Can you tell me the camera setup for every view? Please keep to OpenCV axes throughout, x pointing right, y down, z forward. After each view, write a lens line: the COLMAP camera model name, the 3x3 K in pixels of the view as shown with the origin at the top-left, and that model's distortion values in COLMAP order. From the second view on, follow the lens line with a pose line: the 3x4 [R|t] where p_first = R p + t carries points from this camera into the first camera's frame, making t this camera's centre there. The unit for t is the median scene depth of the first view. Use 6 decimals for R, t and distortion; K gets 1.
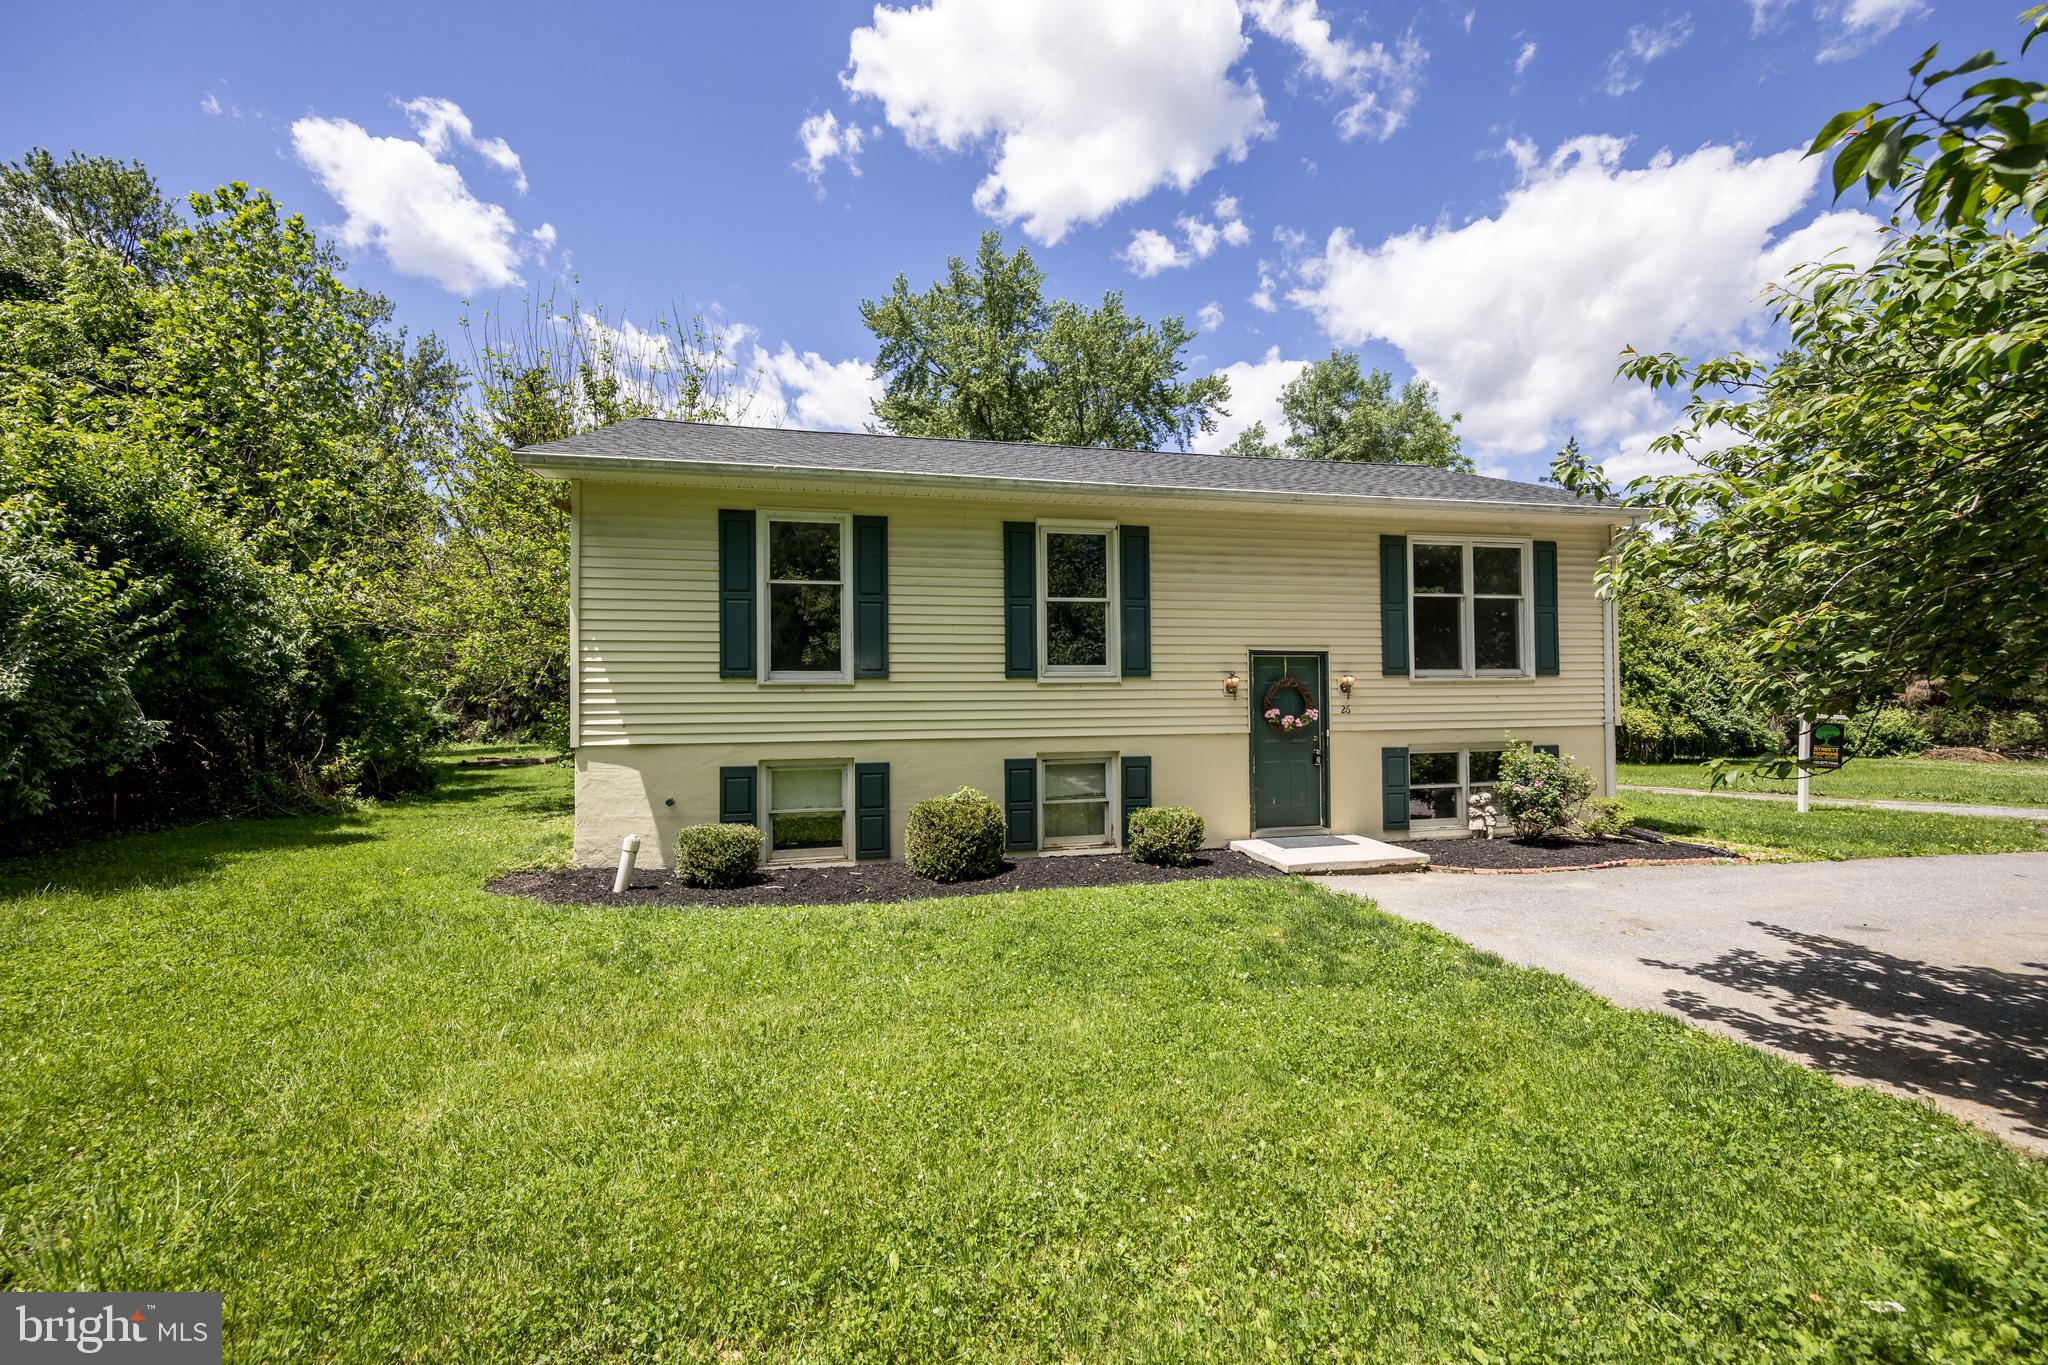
lens RADIAL K [[816.5, 0, 1019.0], [0, 816.5, 689.2], [0, 0, 1]] dist [0.006987, -0.003057]
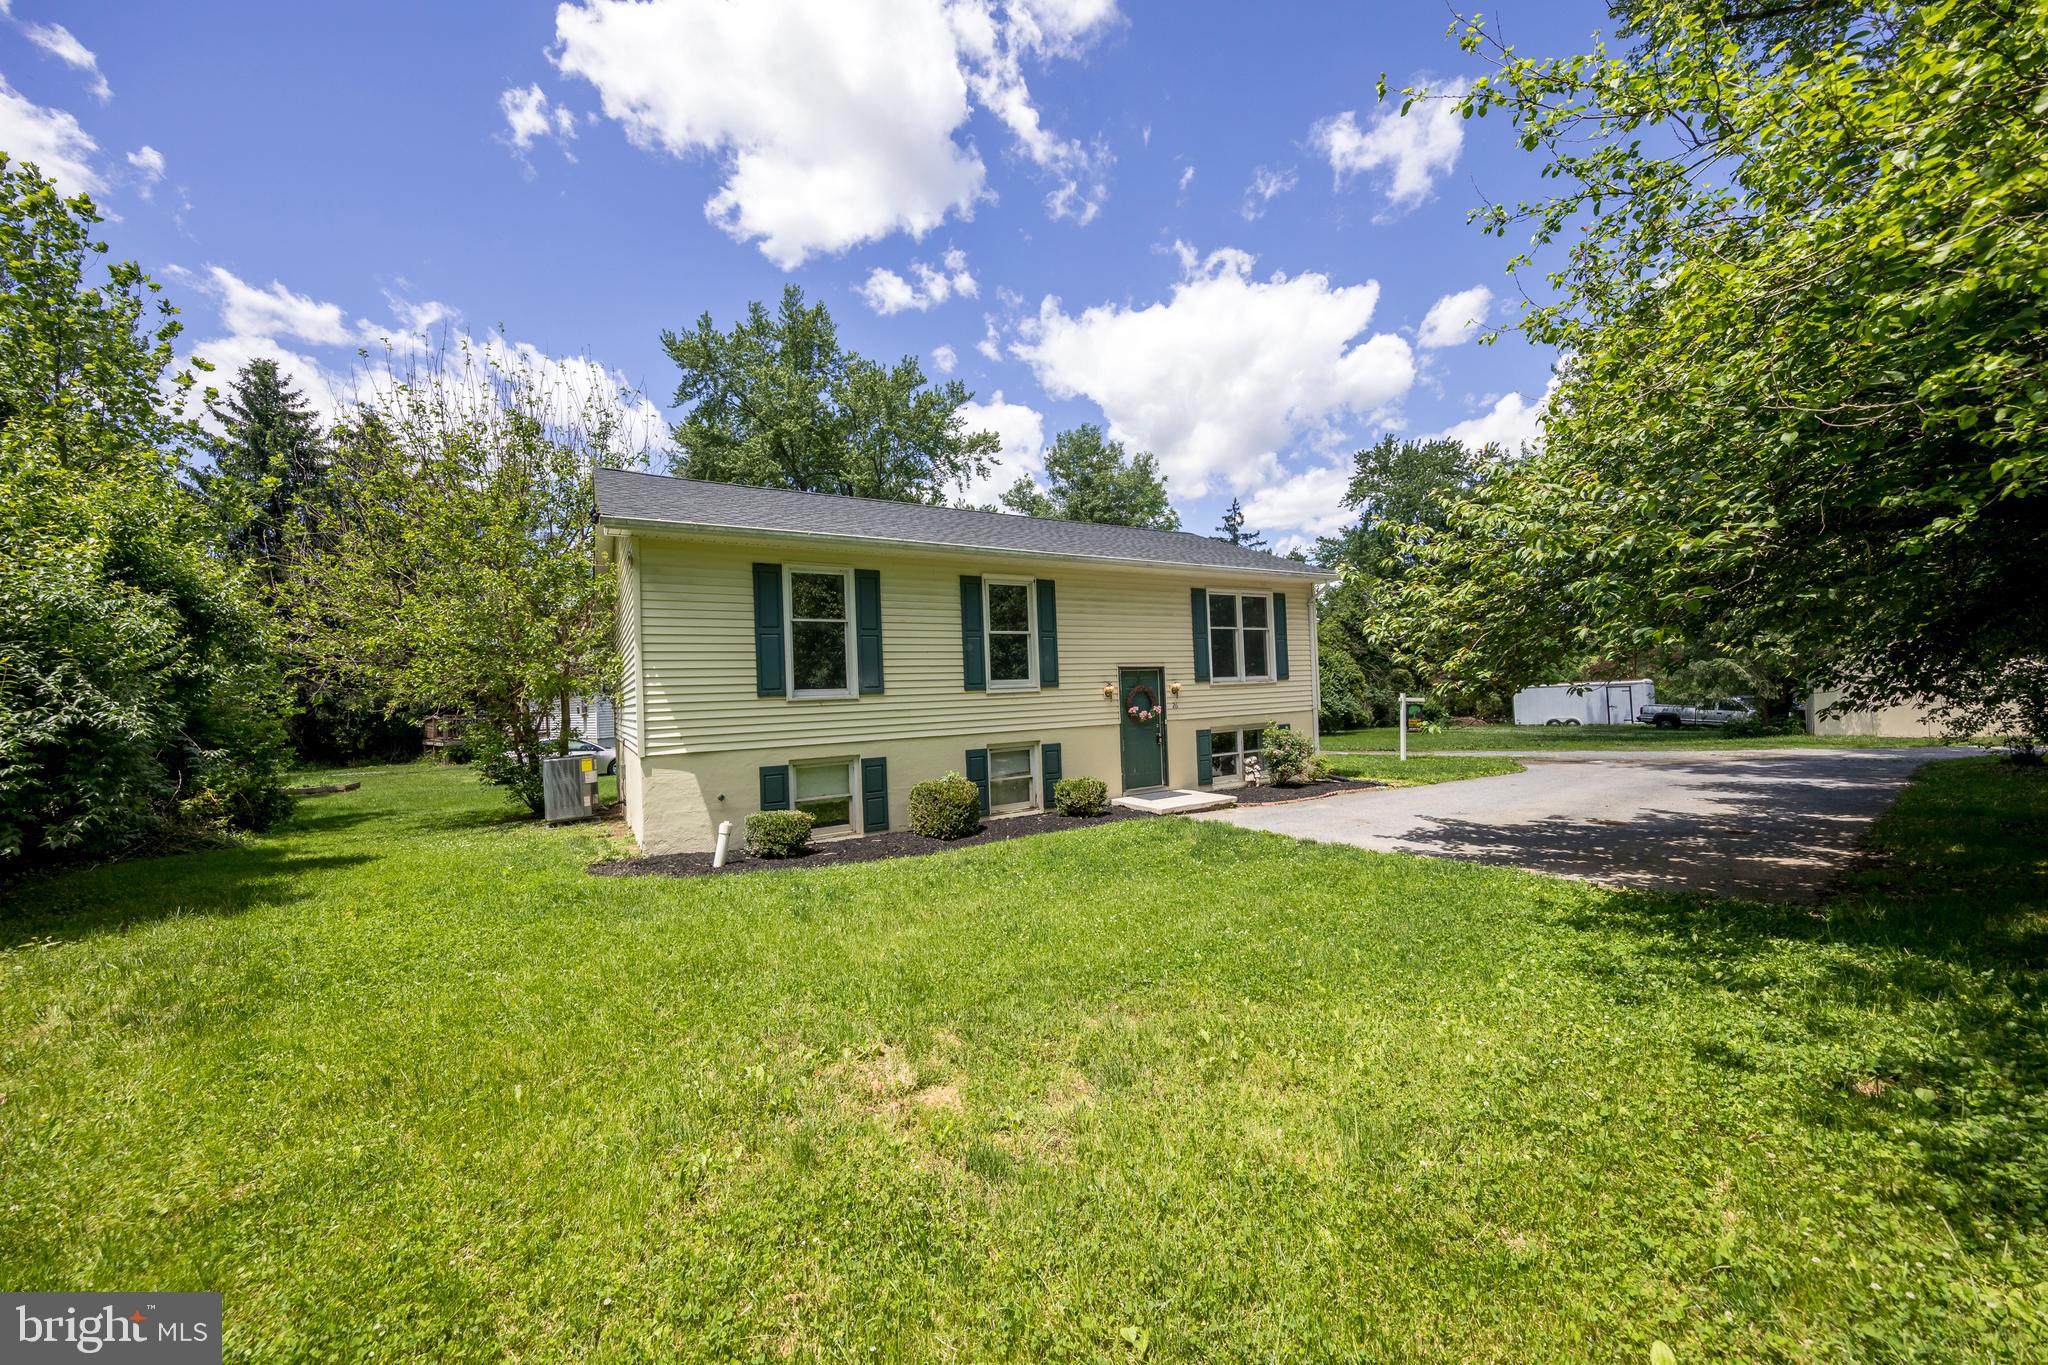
lens RADIAL K [[745.9, 0, 1017.5], [0, 745.9, 718.8], [0, 0, 1]] dist [0.002269, -0.001601]
pose [[0.946197, -0.037893, 0.321364, -0.312997], [0.026743, 0.998880, 0.039041, -0.012301], [-0.322483, -0.028346, 0.946151, -0.190418]]
